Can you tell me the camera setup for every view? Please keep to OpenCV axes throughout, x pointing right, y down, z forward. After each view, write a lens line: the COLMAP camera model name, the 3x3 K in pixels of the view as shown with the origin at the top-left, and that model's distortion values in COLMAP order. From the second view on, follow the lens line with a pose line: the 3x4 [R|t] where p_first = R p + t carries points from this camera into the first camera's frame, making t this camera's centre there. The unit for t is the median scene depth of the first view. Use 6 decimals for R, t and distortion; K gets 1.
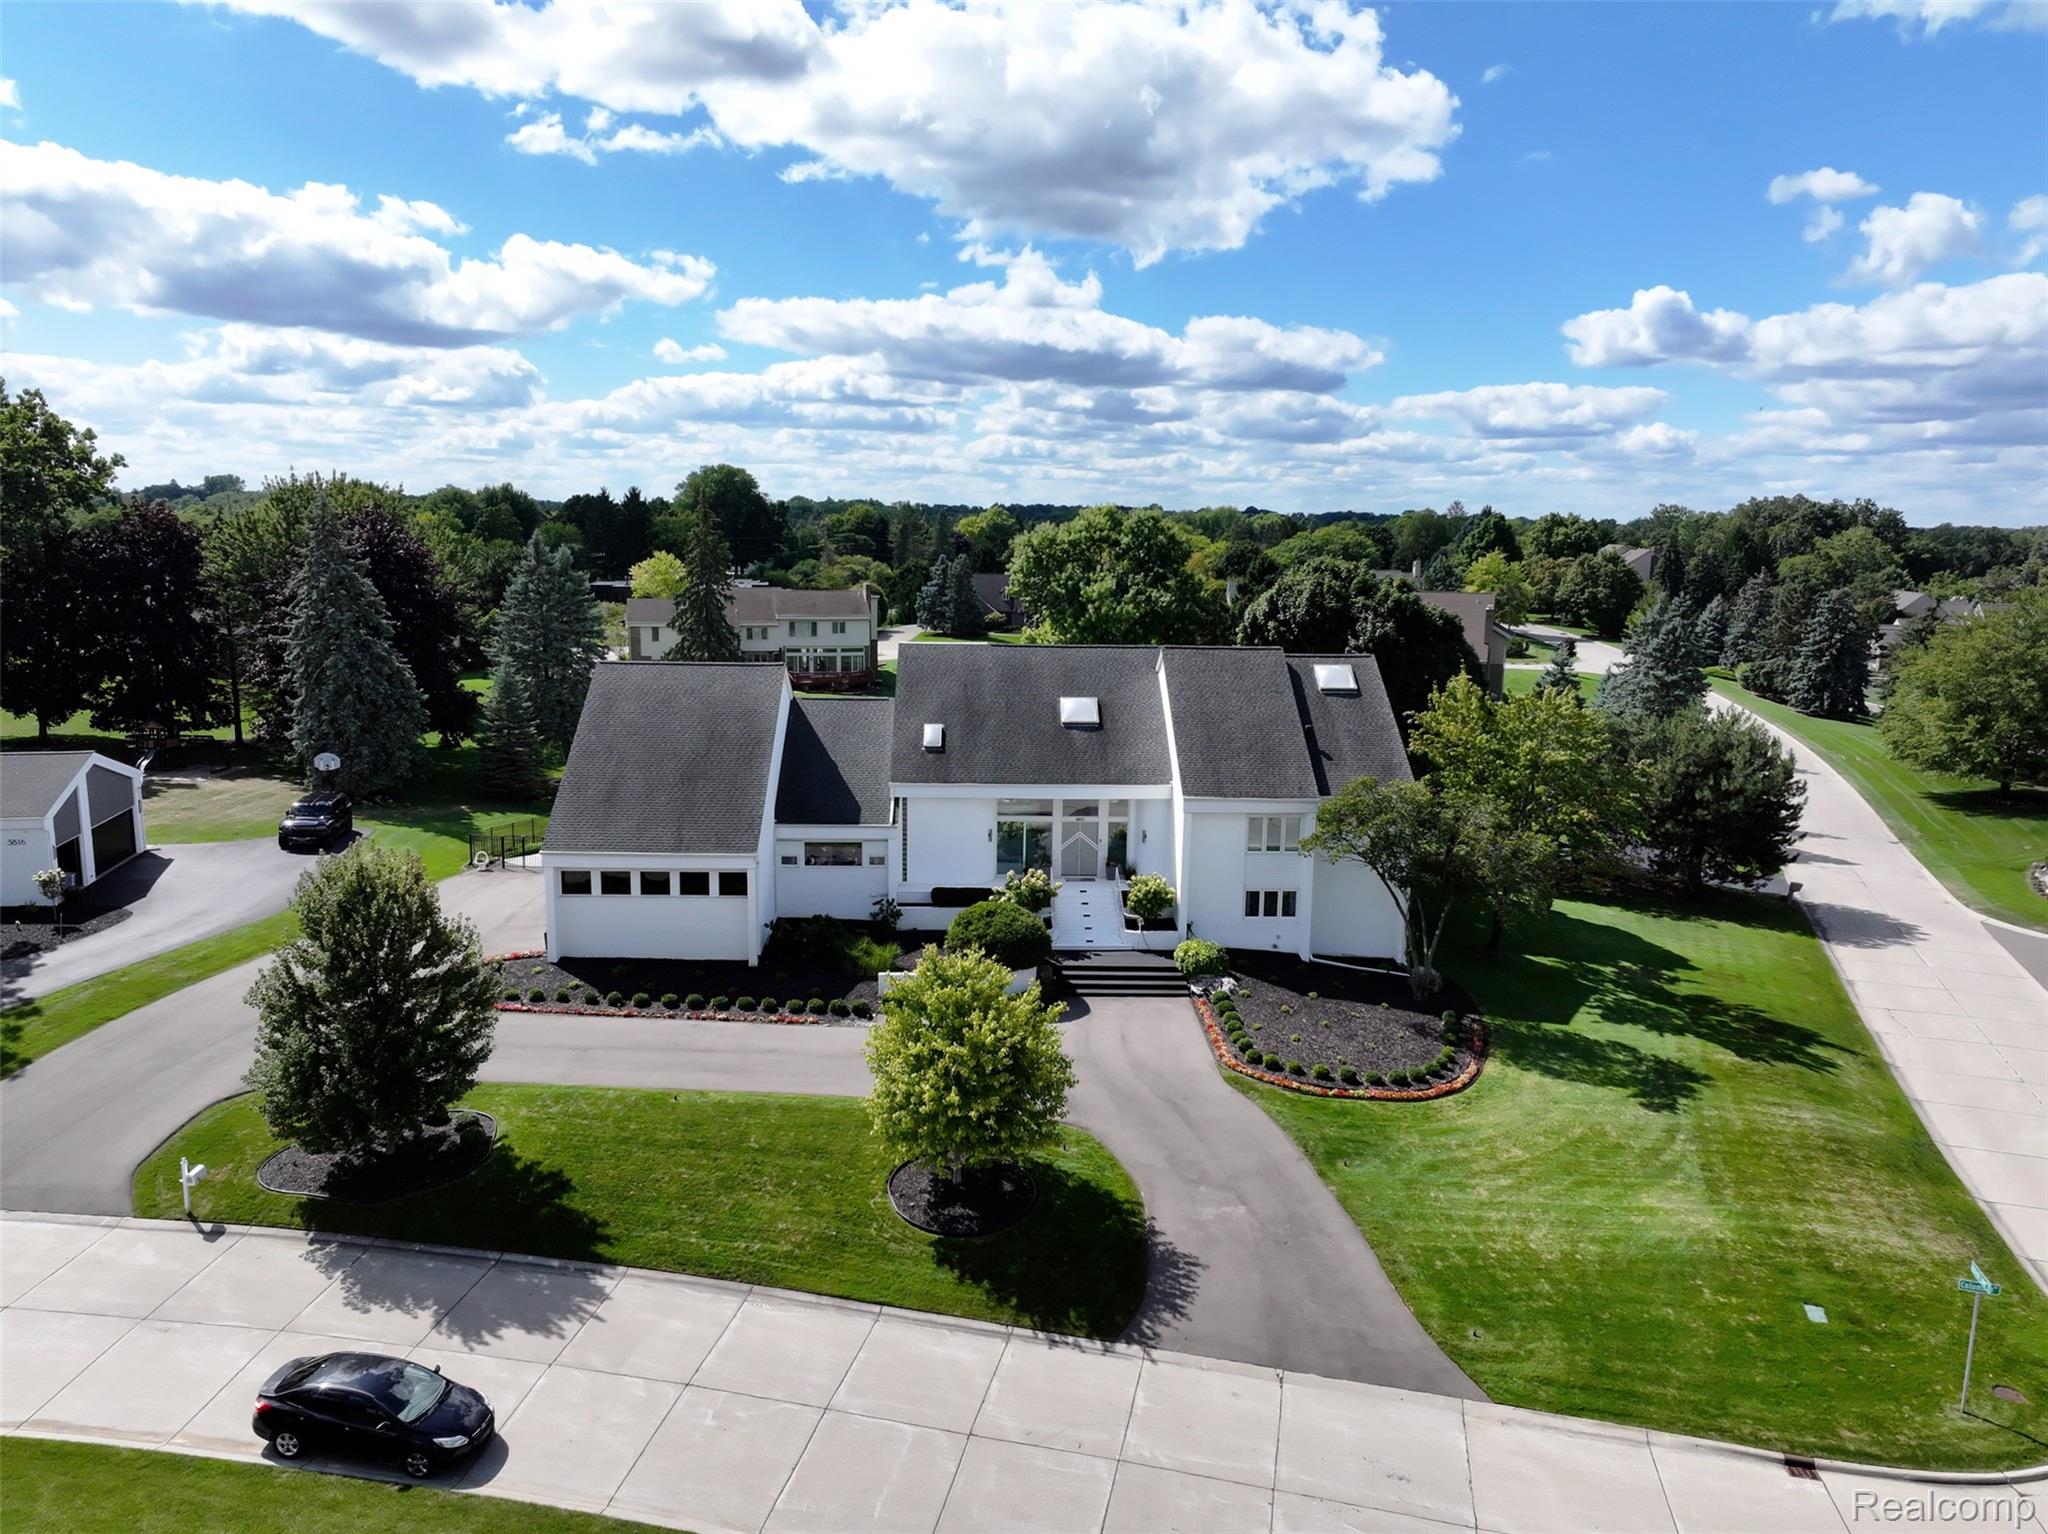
lens RADIAL K [[1442.3, 0, 1027.9], [0, 1442.3, 759.4], [0, 0, 1]] dist [0.002385, 0.006796]
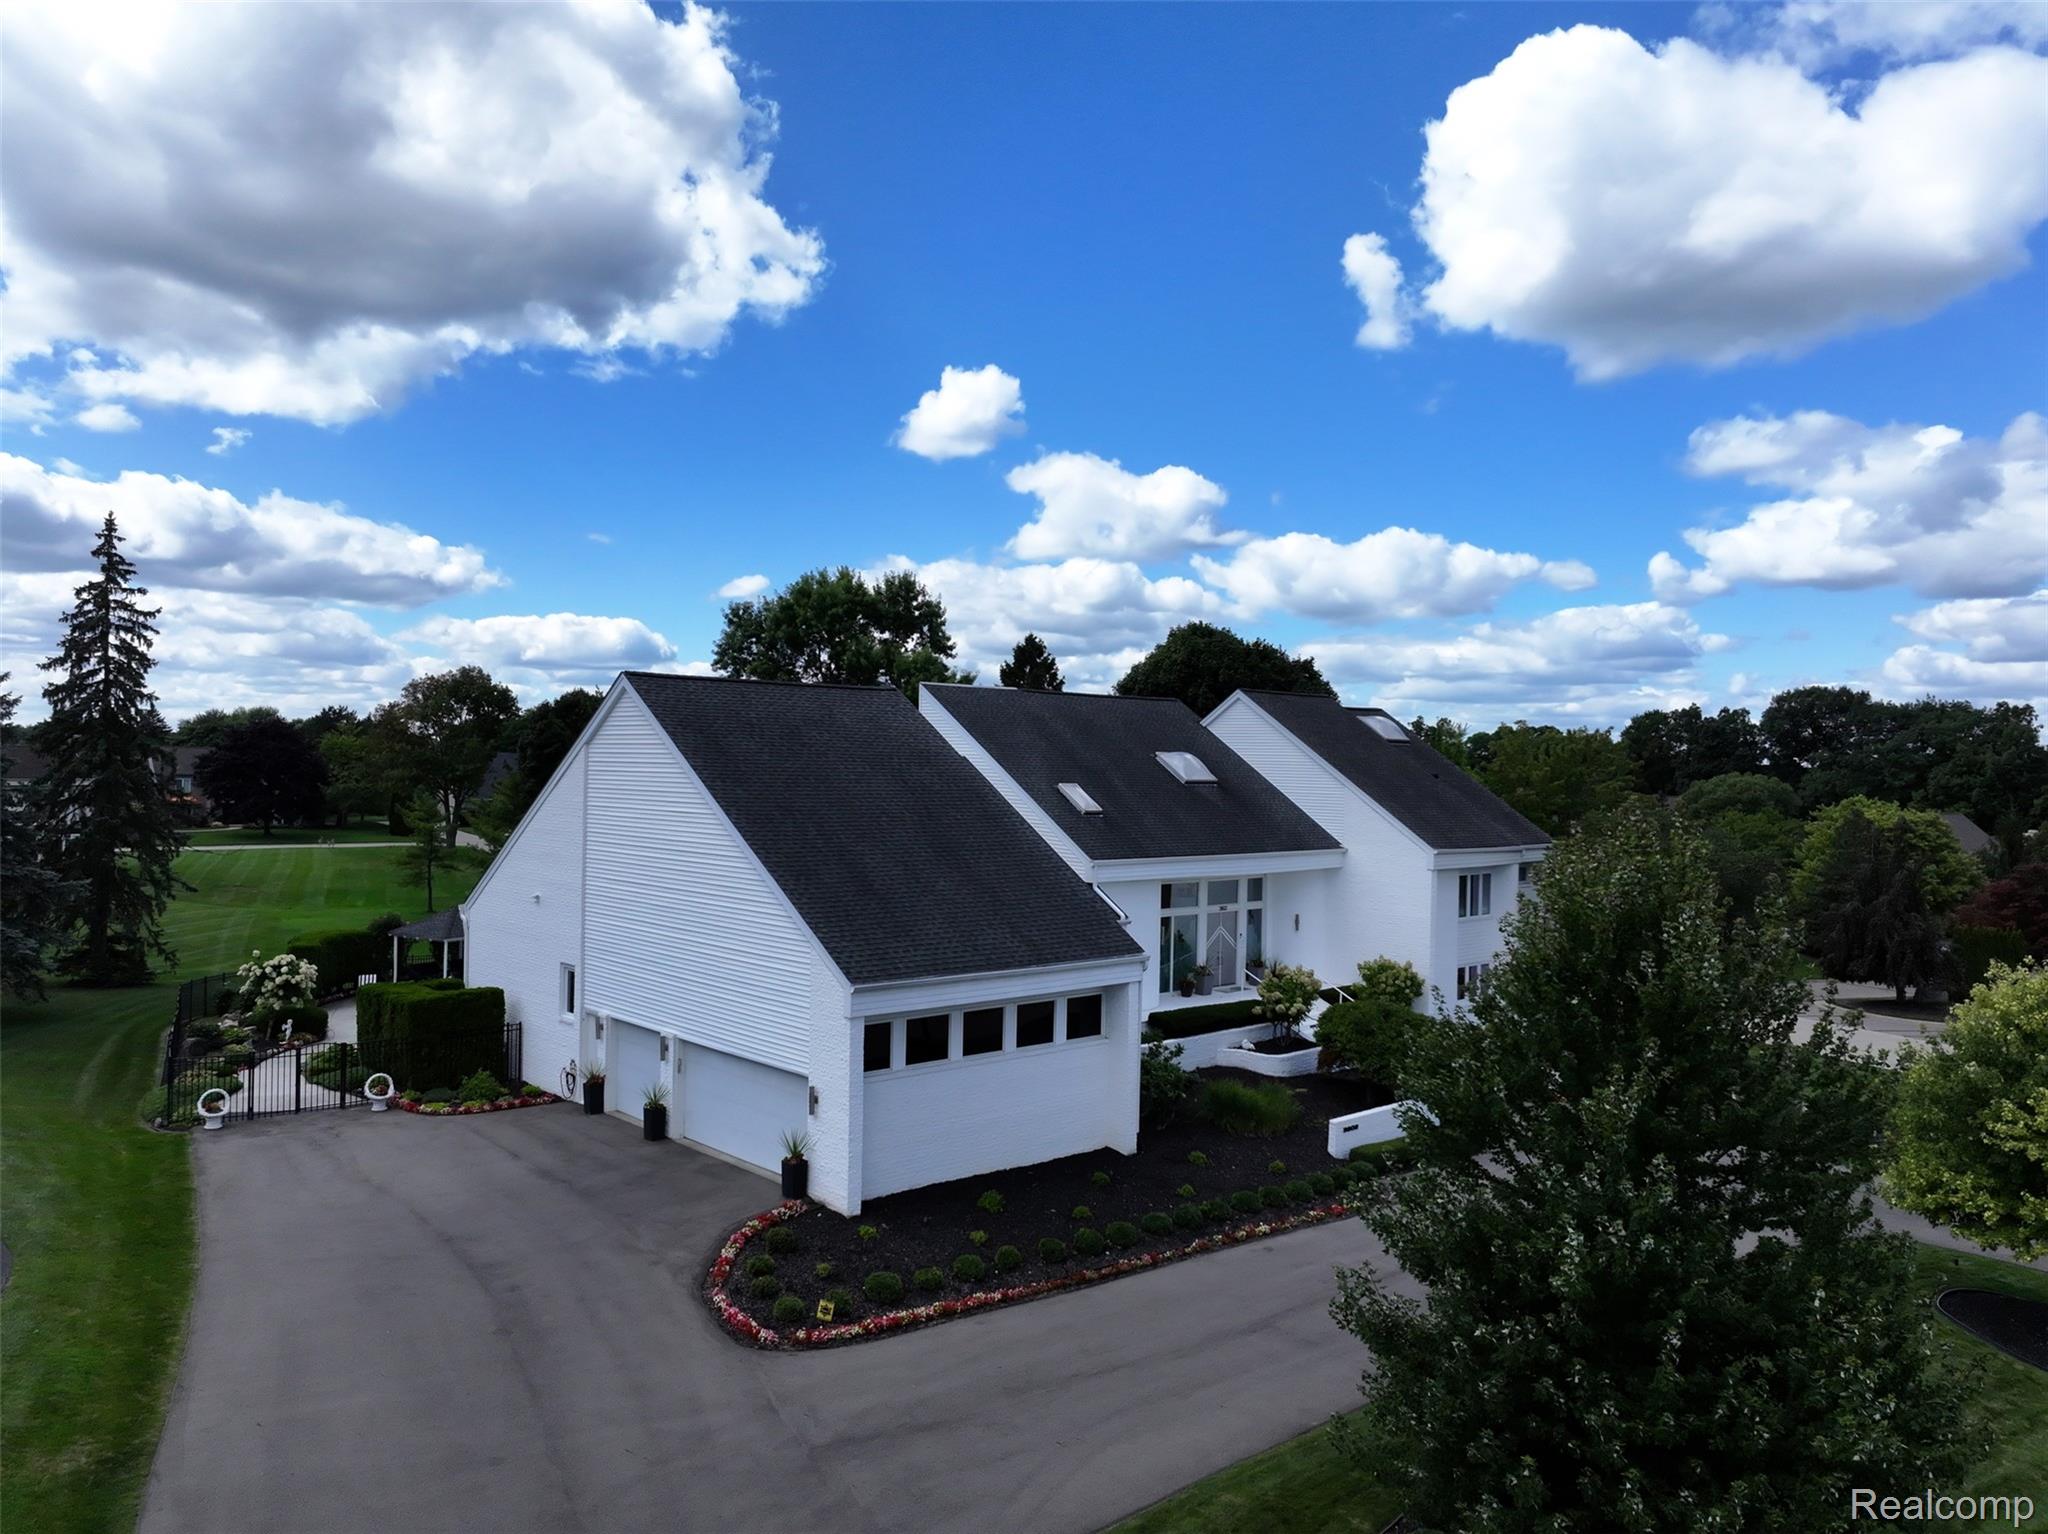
lens RADIAL K [[1442.3, 0, 1027.9], [0, 1442.3, 759.4], [0, 0, 1]] dist [0.002385, 0.006796]
pose [[0.763587, -0.004661, 0.645688, -0.780031], [0.104060, 0.987791, -0.115929, 0.062905], [-0.637265, 0.155712, 0.754750, 0.725772]]
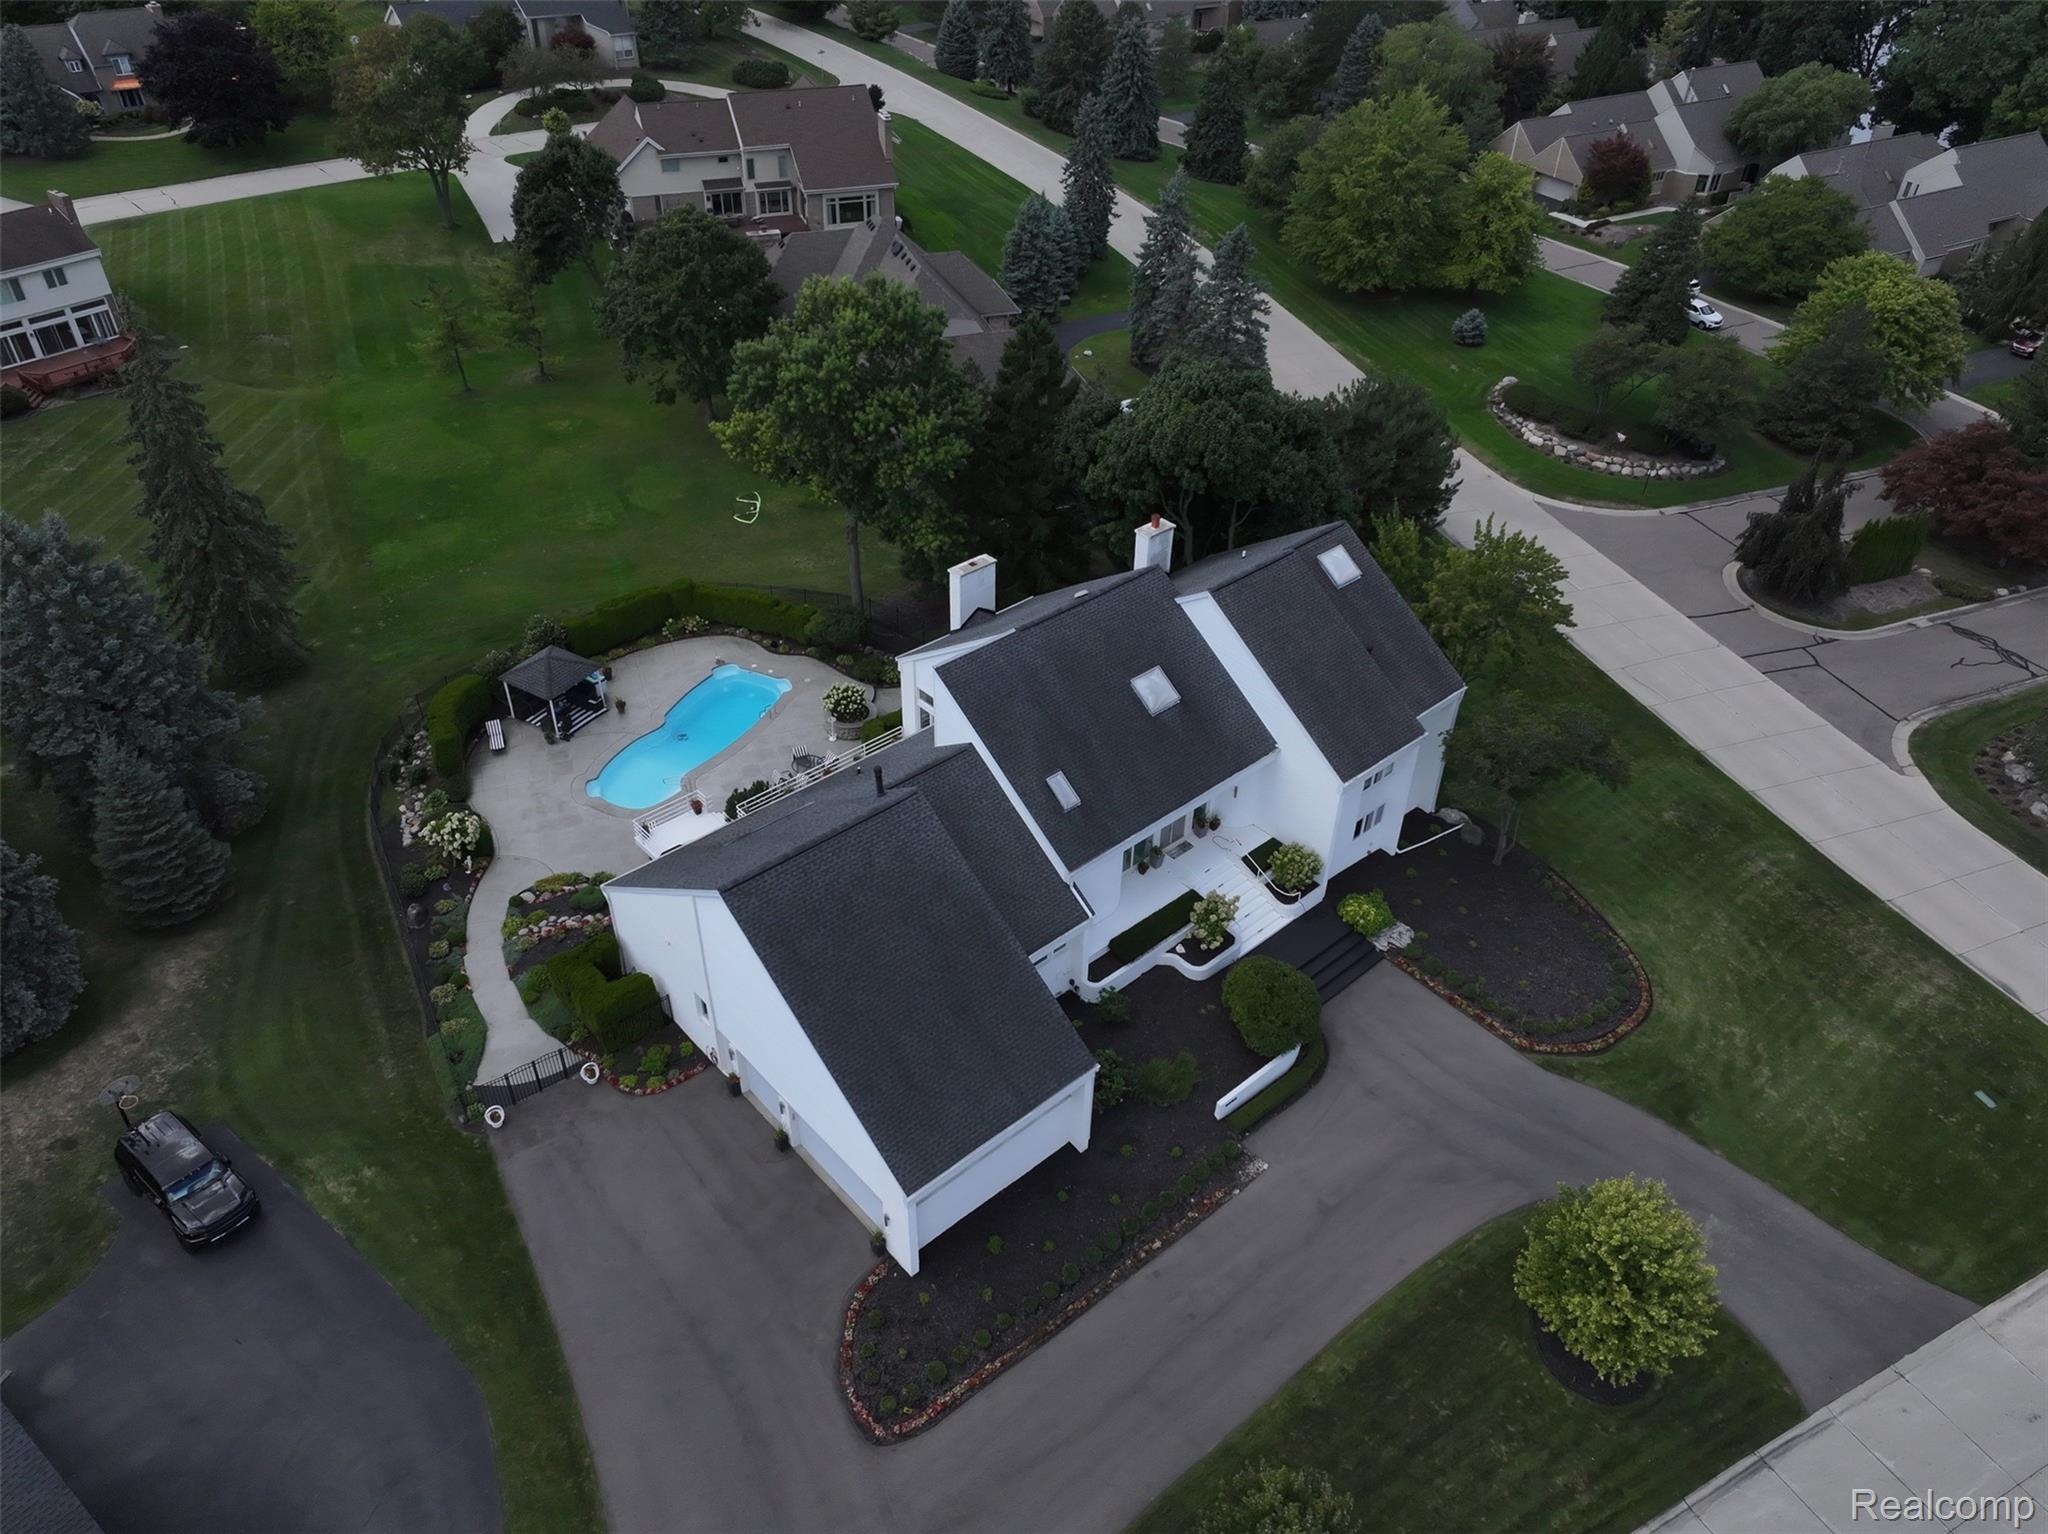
lens RADIAL K [[1442.3, 0, 1027.9], [0, 1442.3, 759.4], [0, 0, 1]] dist [0.002385, 0.006796]
pose [[0.770737, -0.387558, 0.505731, -0.764958], [0.101607, 0.858339, 0.502922, -0.700819], [-0.629000, -0.336235, 0.700931, 0.596002]]
